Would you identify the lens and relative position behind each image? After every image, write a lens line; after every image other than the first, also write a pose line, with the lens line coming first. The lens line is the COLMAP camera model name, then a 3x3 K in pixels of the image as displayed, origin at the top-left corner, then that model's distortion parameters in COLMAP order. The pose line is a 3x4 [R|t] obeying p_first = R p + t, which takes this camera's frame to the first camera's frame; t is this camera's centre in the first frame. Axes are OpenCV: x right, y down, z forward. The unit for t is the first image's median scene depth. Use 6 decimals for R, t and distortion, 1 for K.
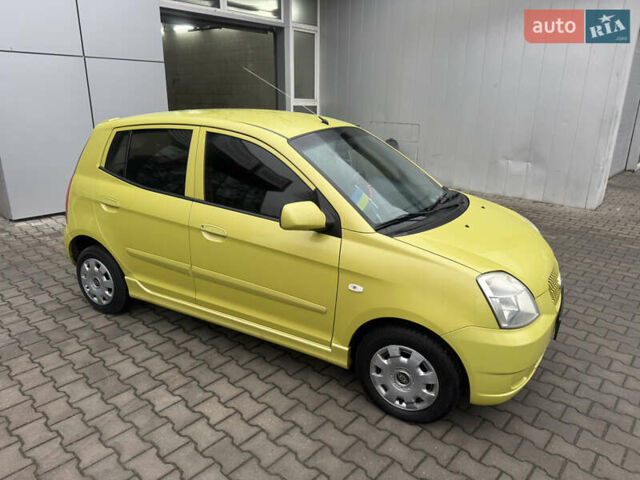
lens RADIAL K [[453.9, 0, 321.0], [0, 453.9, 239.4], [0, 0, 1]] dist [0.032580, -0.043336]
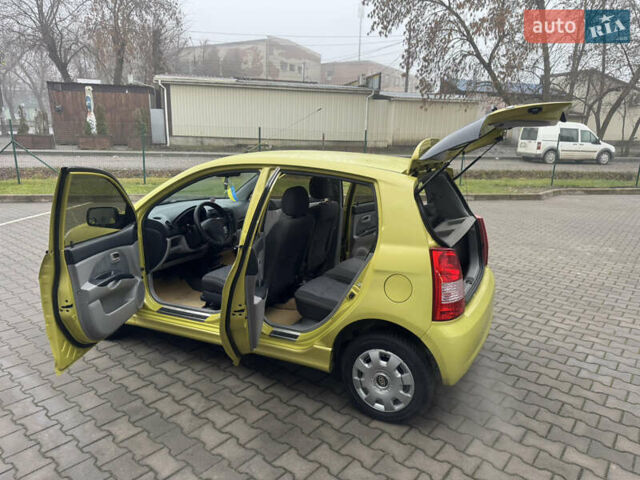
lens RADIAL K [[453.9, 0, 321.0], [0, 453.9, 239.4], [0, 0, 1]] dist [0.032580, -0.043336]
pose [[-0.998253, -0.027908, -0.052086, -0.154234], [-0.050547, 0.859855, 0.508031, -0.755317], [0.030608, 0.509776, -0.859763, 2.364978]]
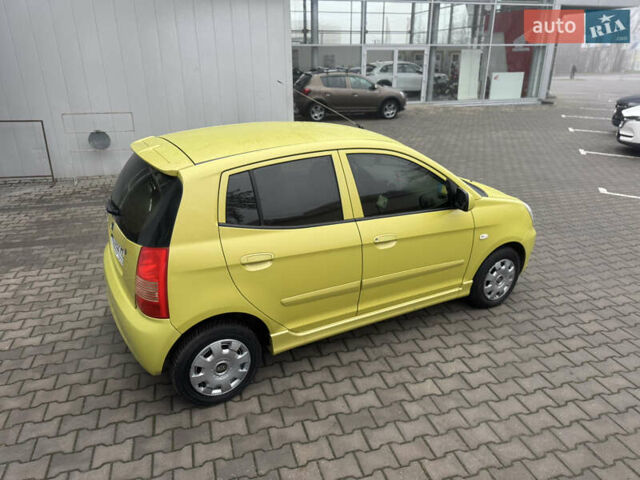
lens RADIAL K [[450.1, 0, 316.8], [0, 450.1, 241.5], [0, 0, 1]] dist [0.072579, -0.101506]
pose [[0.525497, -0.327989, 0.785033, -1.173598], [0.267566, 0.939597, 0.213459, -0.290486], [-0.807627, 0.097876, 0.581514, 0.482653]]
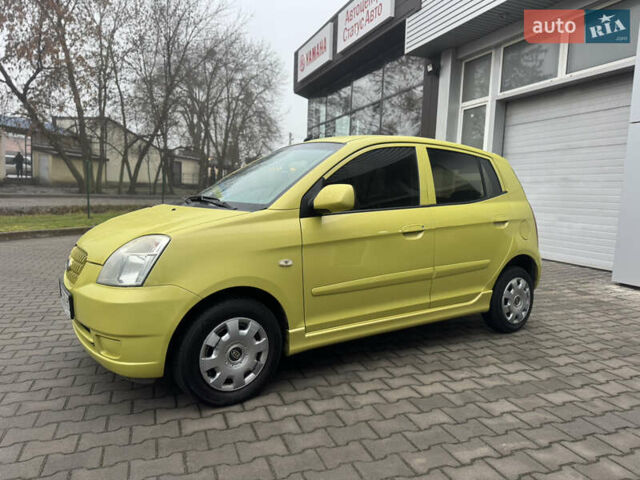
lens RADIAL K [[453.9, 0, 321.0], [0, 453.9, 239.4], [0, 0, 1]] dist [0.032580, -0.043336]
pose [[-0.459385, 0.055867, -0.886479, 1.065600], [-0.303578, 0.928046, 0.215805, -0.308841], [0.834749, 0.368253, -0.409370, 1.713677]]
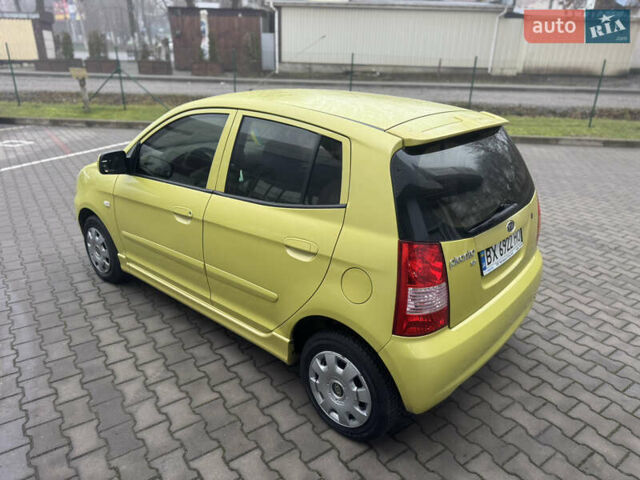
lens RADIAL K [[455.0, 0, 318.9], [0, 455.0, 239.5], [0, 0, 1]] dist [0.027180, -0.036258]
pose [[-0.975011, -0.119274, 0.187422, -0.419180], [0.026937, 0.773952, 0.632672, -0.716488], [-0.220516, 0.621910, -0.751399, 2.138189]]
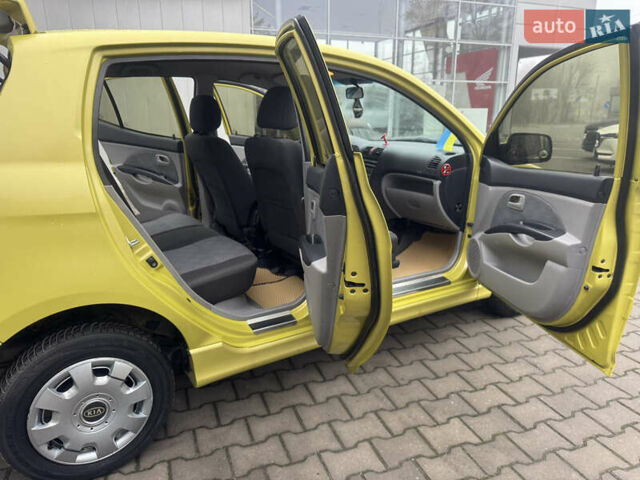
lens RADIAL K [[453.9, 0, 321.0], [0, 453.9, 239.4], [0, 0, 1]] dist [0.032580, -0.043336]
pose [[0.456950, -0.247851, 0.854264, -0.891977], [0.272062, 0.953313, 0.131061, -0.073916], [-0.846864, 0.172525, 0.503047, 0.711809]]
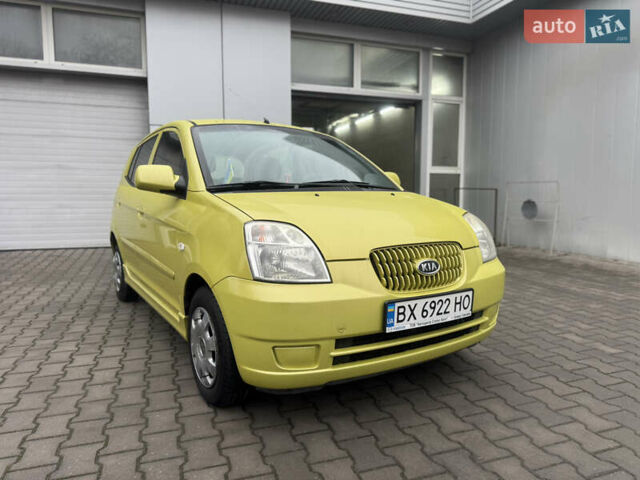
lens RADIAL K [[451.0, 0, 314.2], [0, 451.0, 239.4], [0, 0, 1]] dist [0.068074, -0.109038]
pose [[0.872287, 0.029462, -0.488106, 0.681004], [-0.134868, 0.973962, -0.182232, 0.196625], [0.470028, 0.224788, 0.853548, 0.244216]]
